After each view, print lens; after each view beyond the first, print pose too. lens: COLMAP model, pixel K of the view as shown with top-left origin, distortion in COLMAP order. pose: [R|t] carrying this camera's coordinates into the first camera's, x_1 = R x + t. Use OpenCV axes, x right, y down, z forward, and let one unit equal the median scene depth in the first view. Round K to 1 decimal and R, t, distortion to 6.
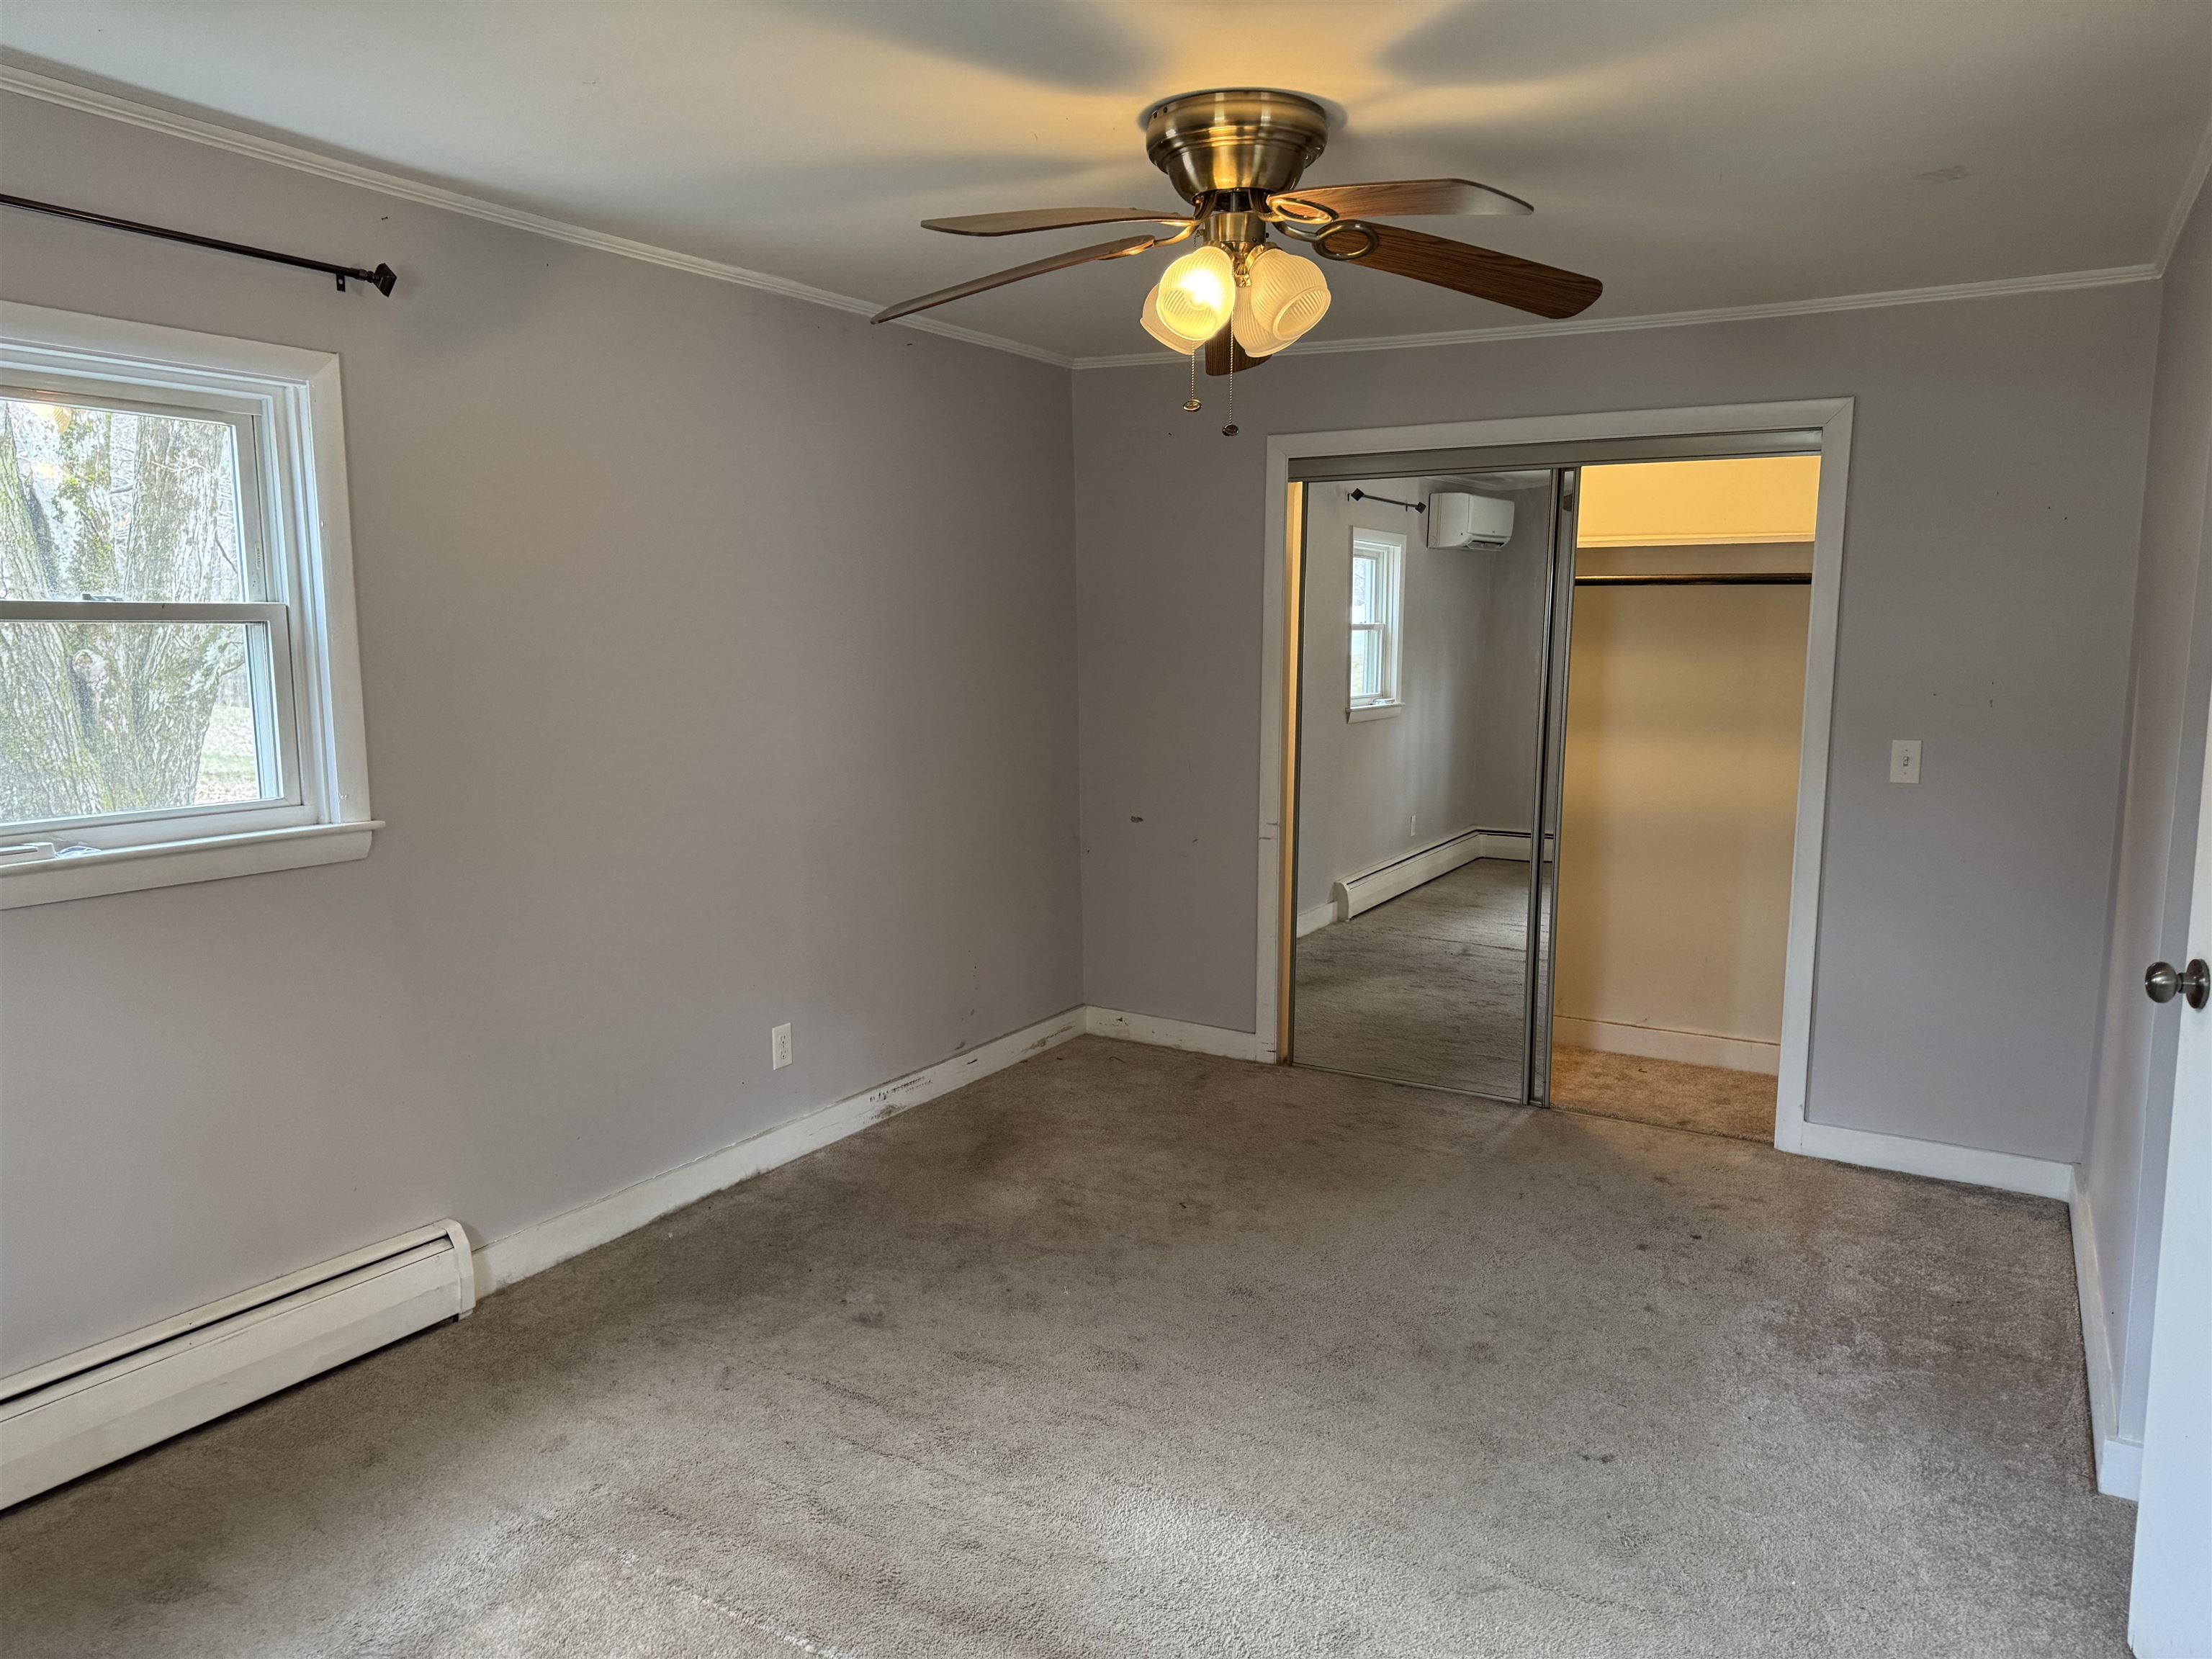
lens RADIAL K [[1576.1, 0, 1118.6], [0, 1576.1, 831.3], [0, 0, 1]] dist [0.086941, -0.079574]
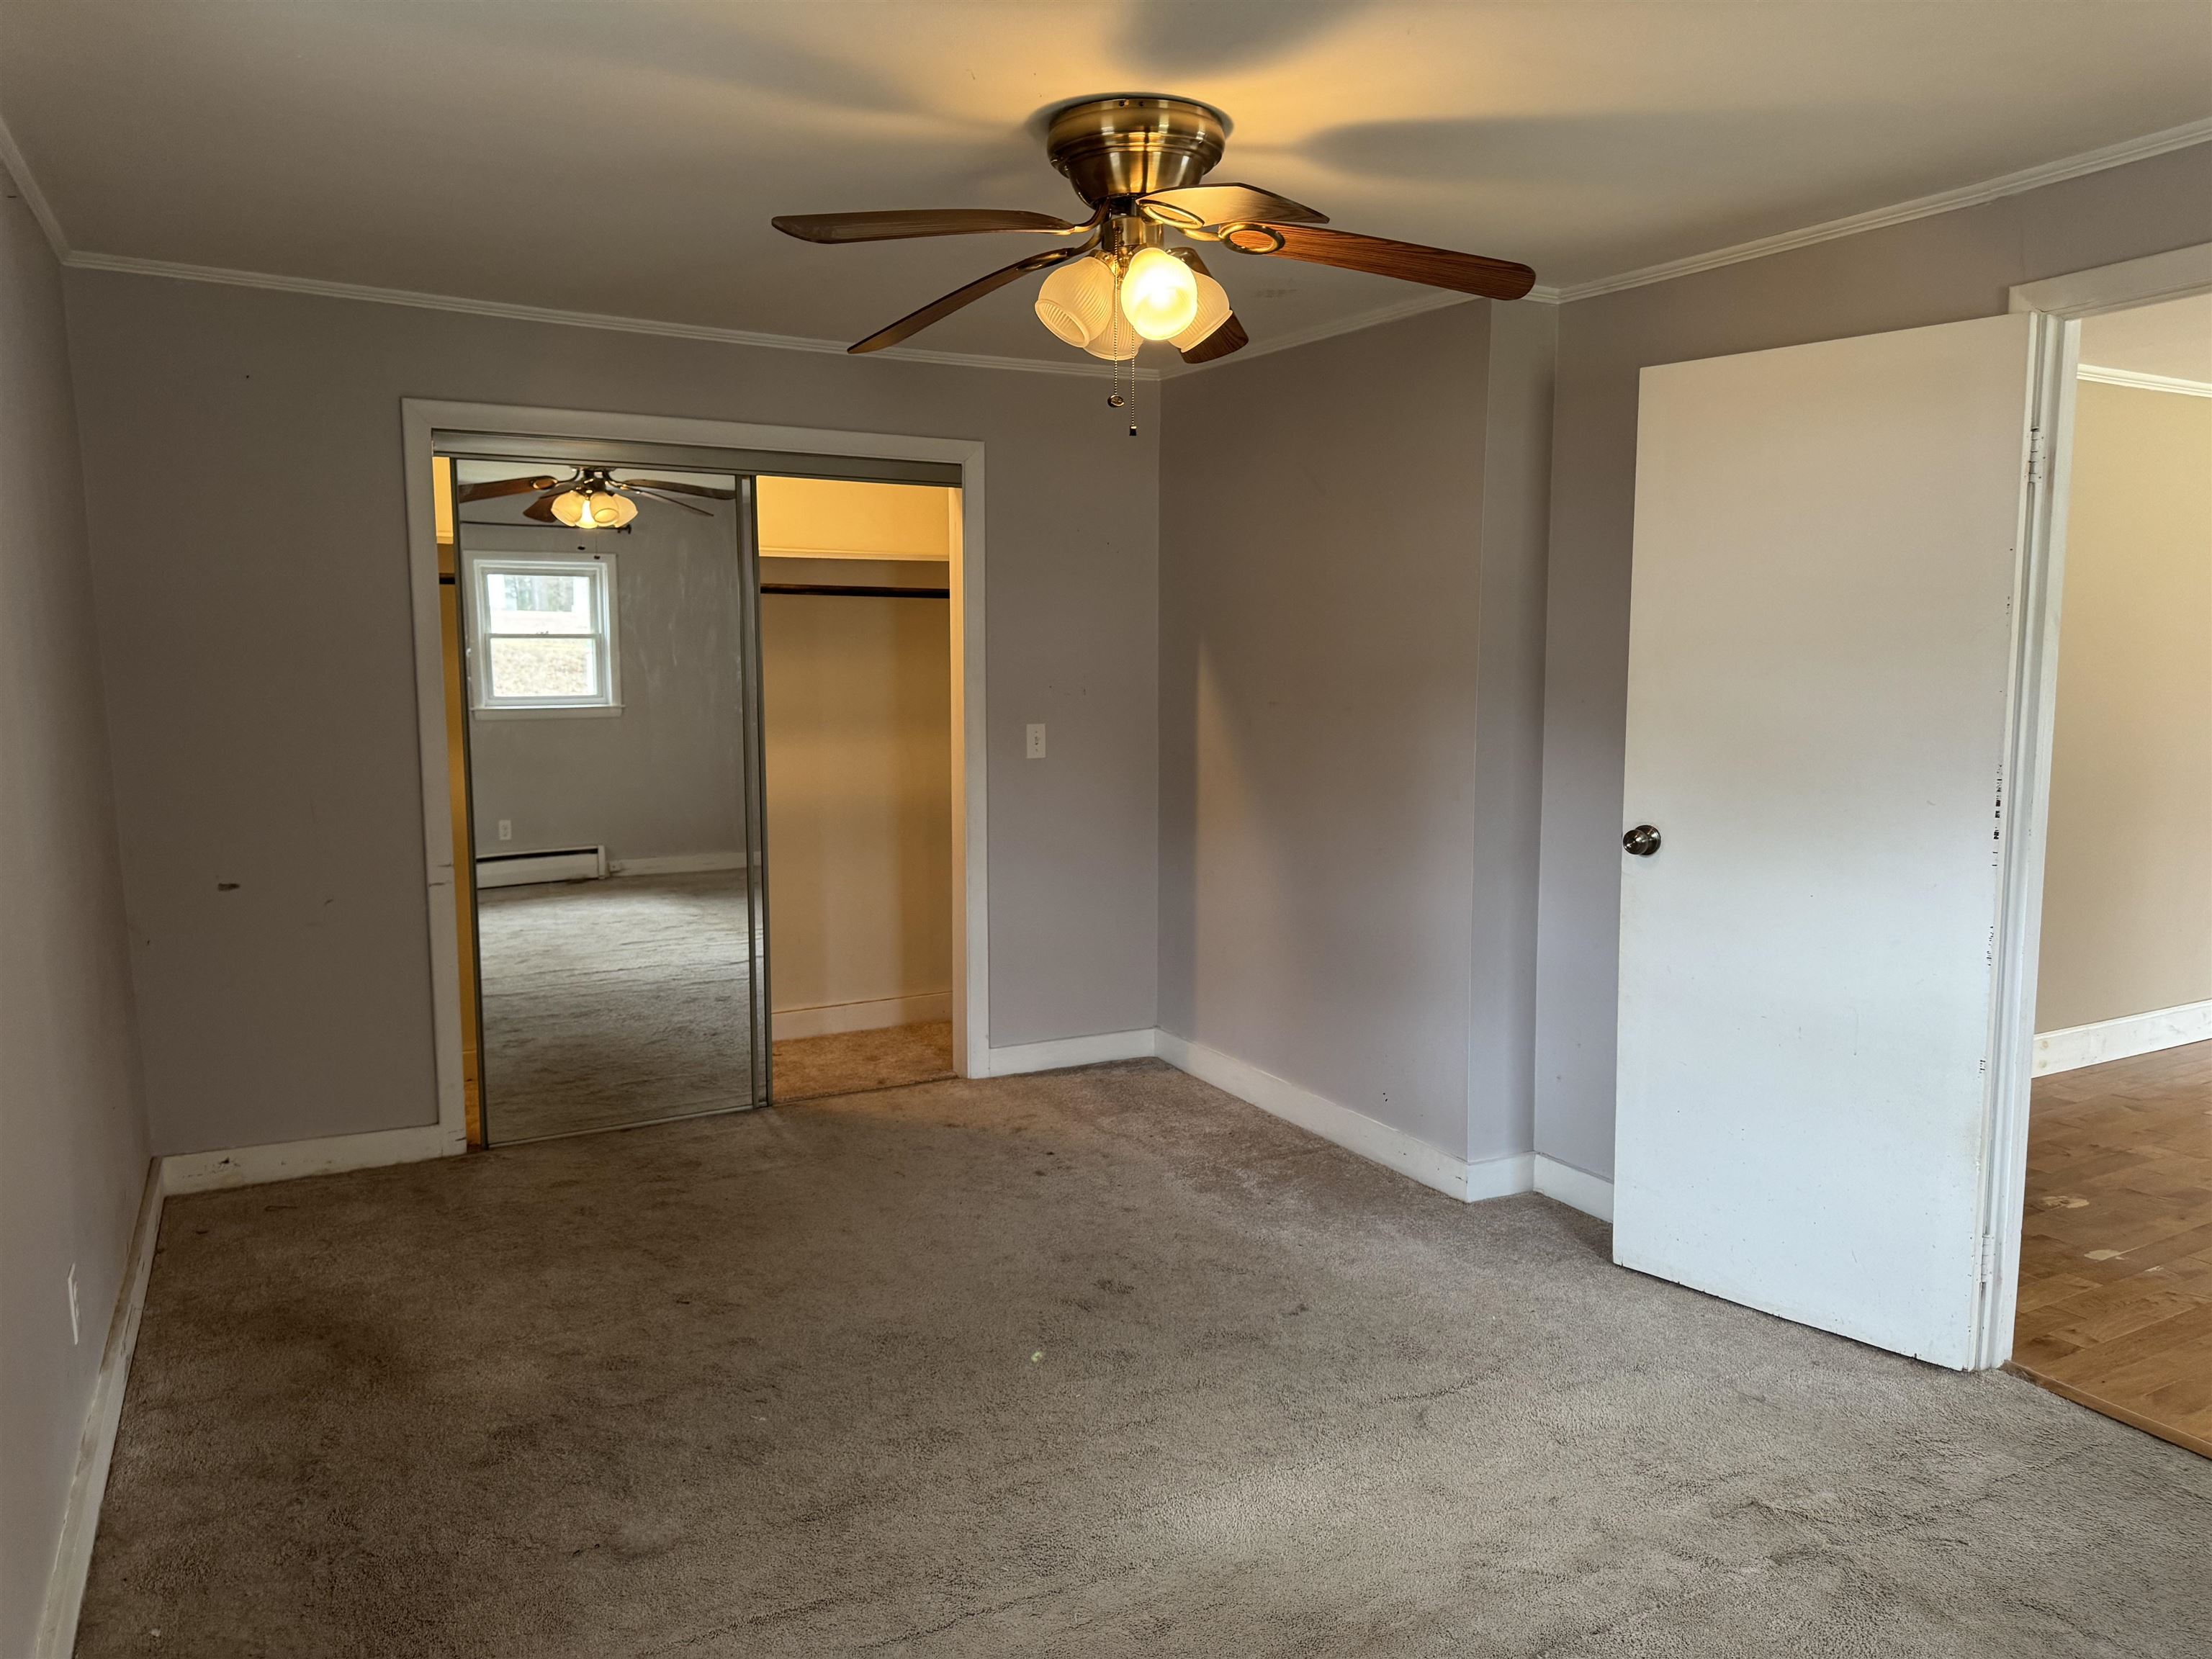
lens RADIAL K [[1576.1, 0, 1093.2], [0, 1576.1, 821.0], [0, 0, 1]] dist [0.086941, -0.079574]
pose [[0.509588, -0.103730, 0.854143, -0.503697], [0.114714, 0.992035, 0.052037, -0.037723], [-0.852737, 0.071464, 0.517428, 0.309643]]
